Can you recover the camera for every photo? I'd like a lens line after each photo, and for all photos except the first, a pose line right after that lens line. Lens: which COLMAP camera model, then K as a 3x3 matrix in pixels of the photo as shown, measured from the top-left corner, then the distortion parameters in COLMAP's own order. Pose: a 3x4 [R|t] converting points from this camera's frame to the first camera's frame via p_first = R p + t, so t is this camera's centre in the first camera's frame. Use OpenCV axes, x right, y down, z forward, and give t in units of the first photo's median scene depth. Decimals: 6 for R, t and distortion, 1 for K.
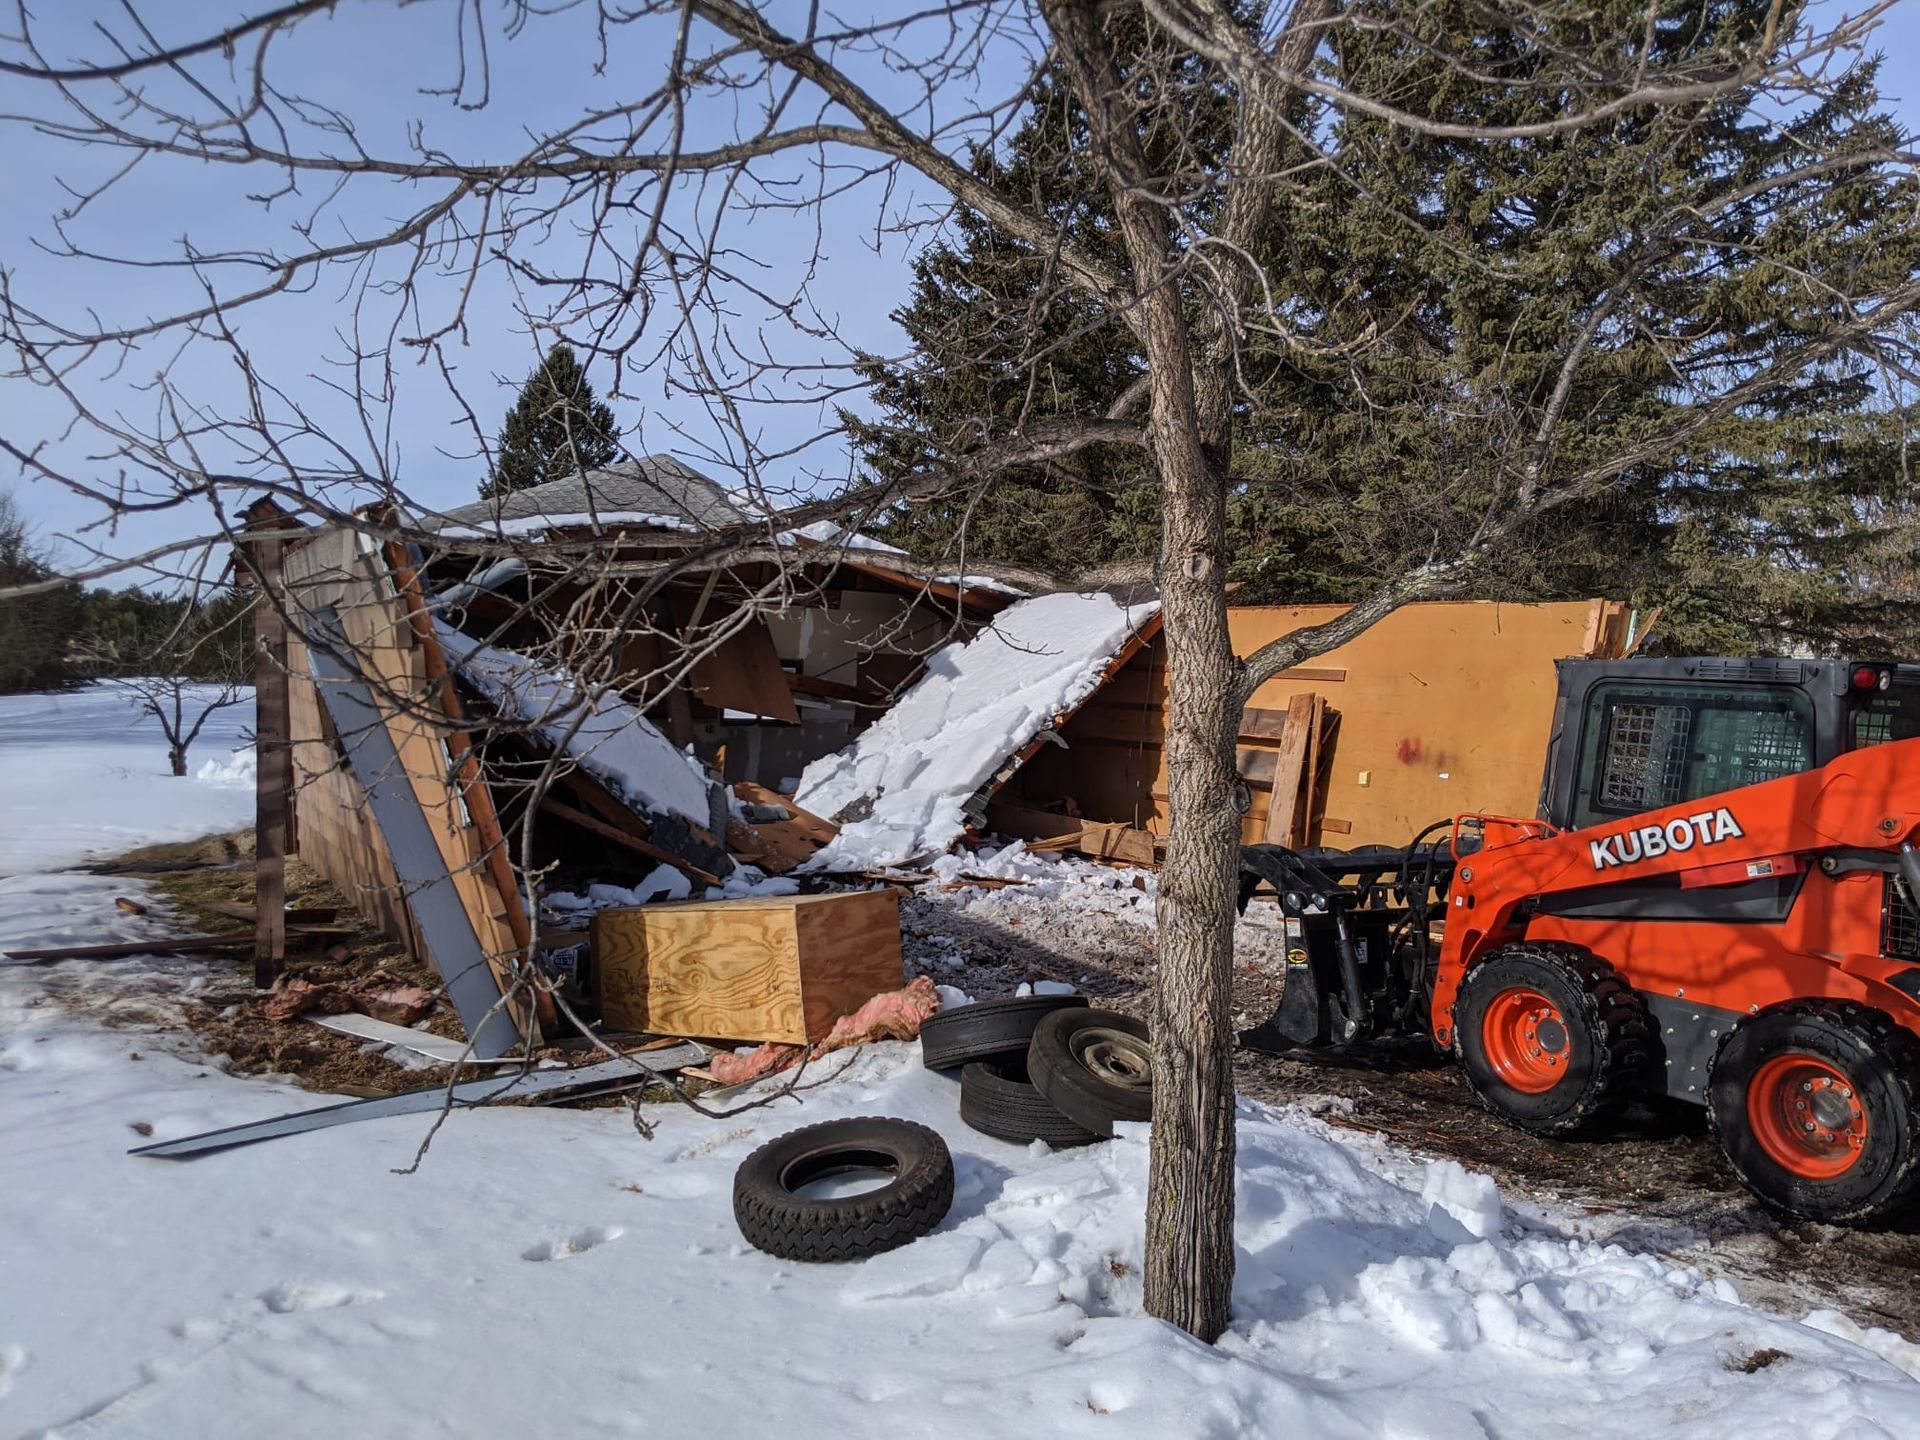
lens RADIAL K [[1711.7, 0, 968.1], [0, 1711.7, 752.5], [0, 0, 1]] dist [0.287828, -0.636409]
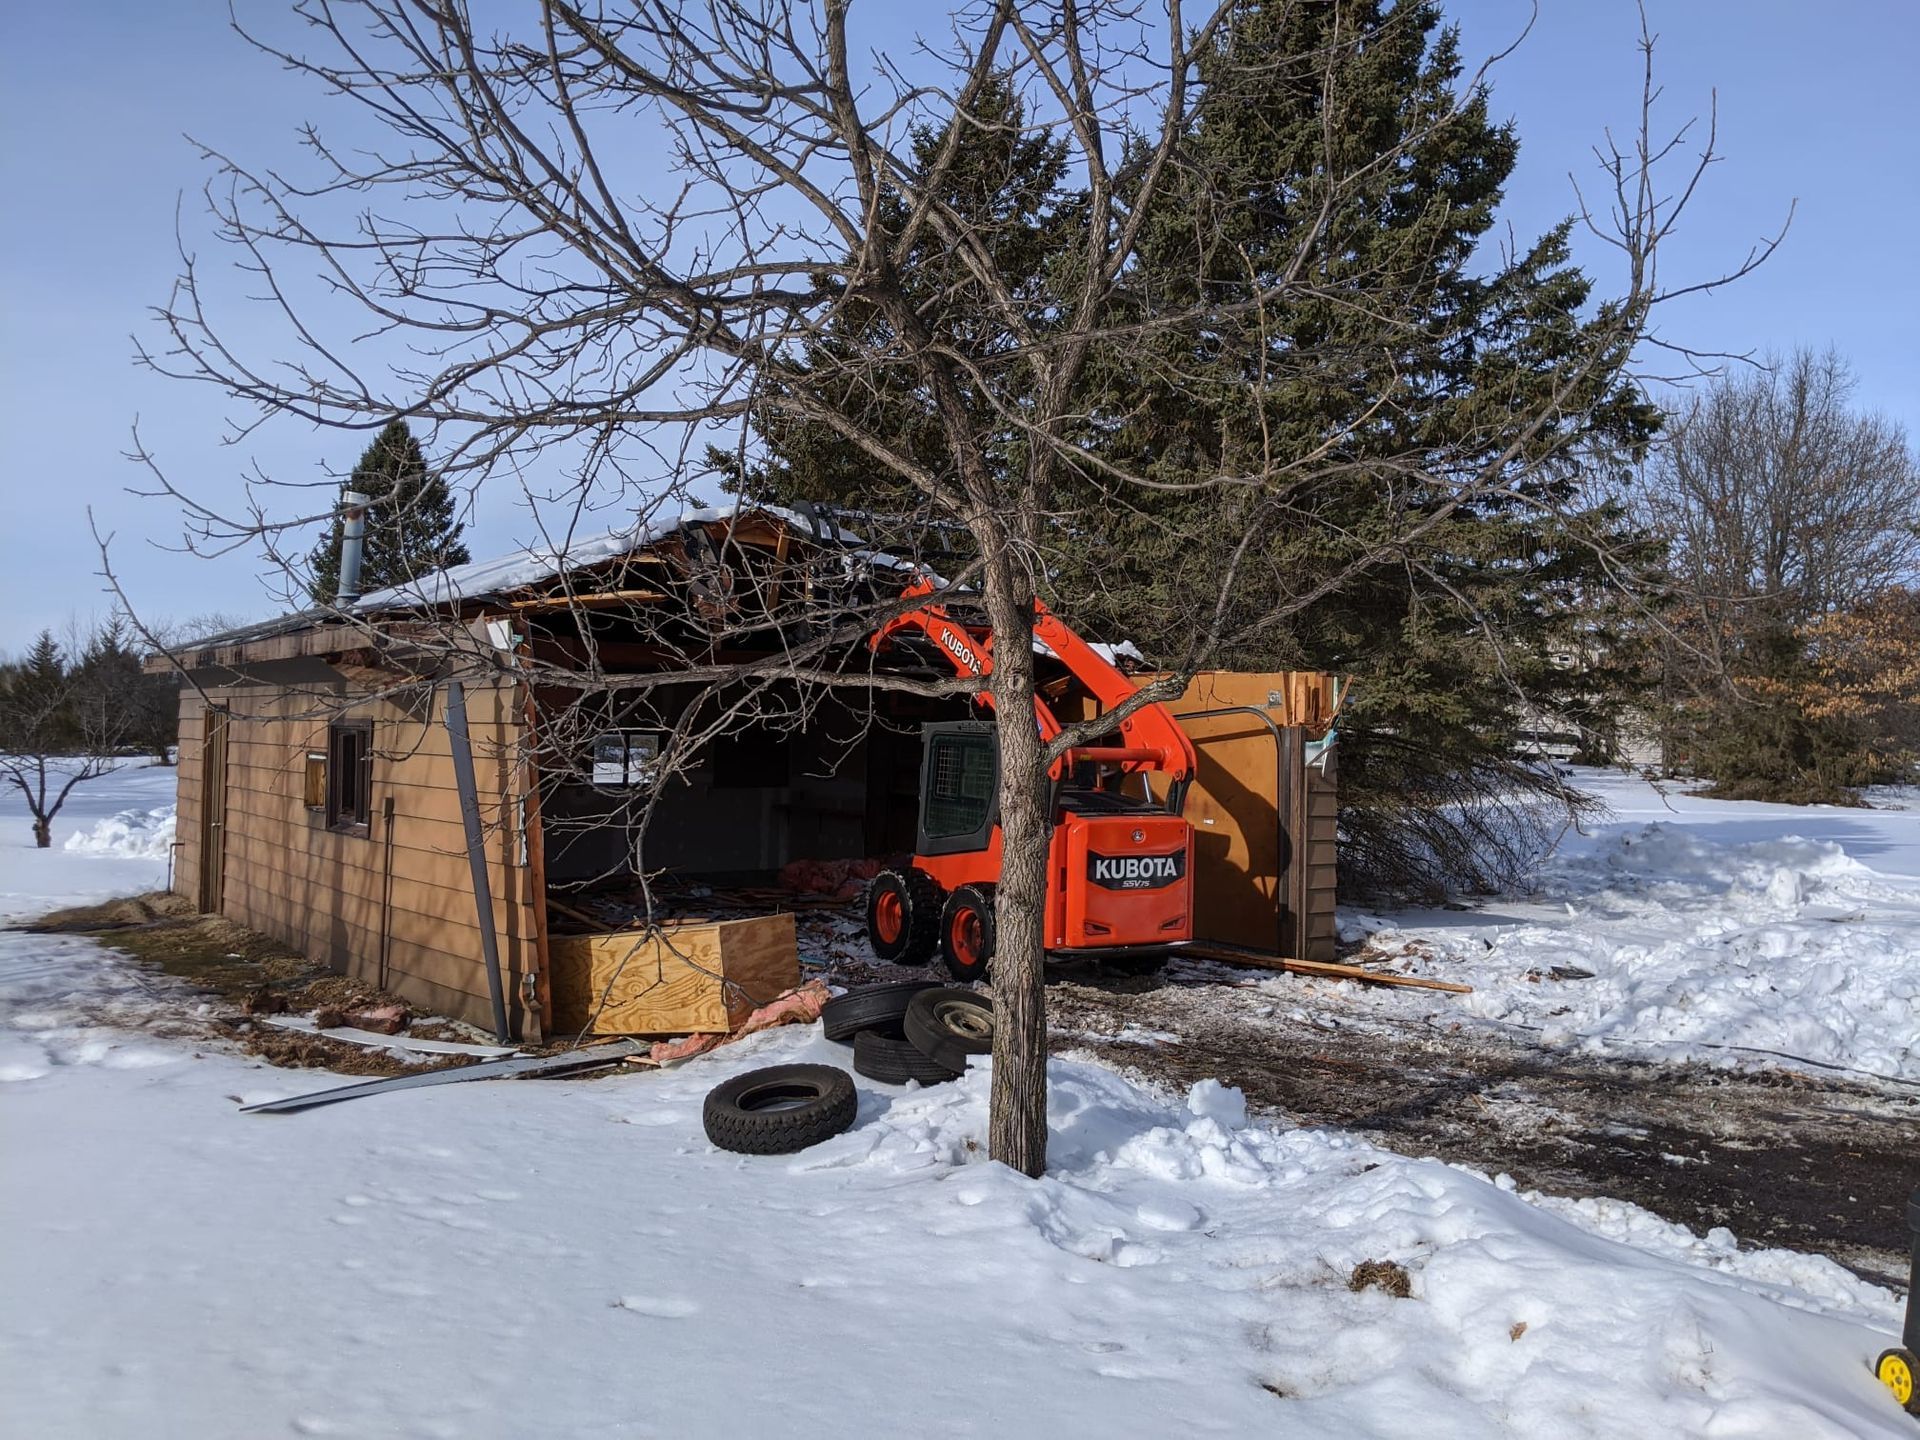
lens RADIAL K [[1522.8, 0, 960.0], [0, 1522.8, 720.0], [0, 0, 1]] dist [0.050931, -0.124984]
pose [[0.995688, -0.012074, 0.091976, -0.034727], [0.017400, 0.998204, -0.057332, 0.003954], [-0.091118, 0.058685, 0.994109, -0.278807]]
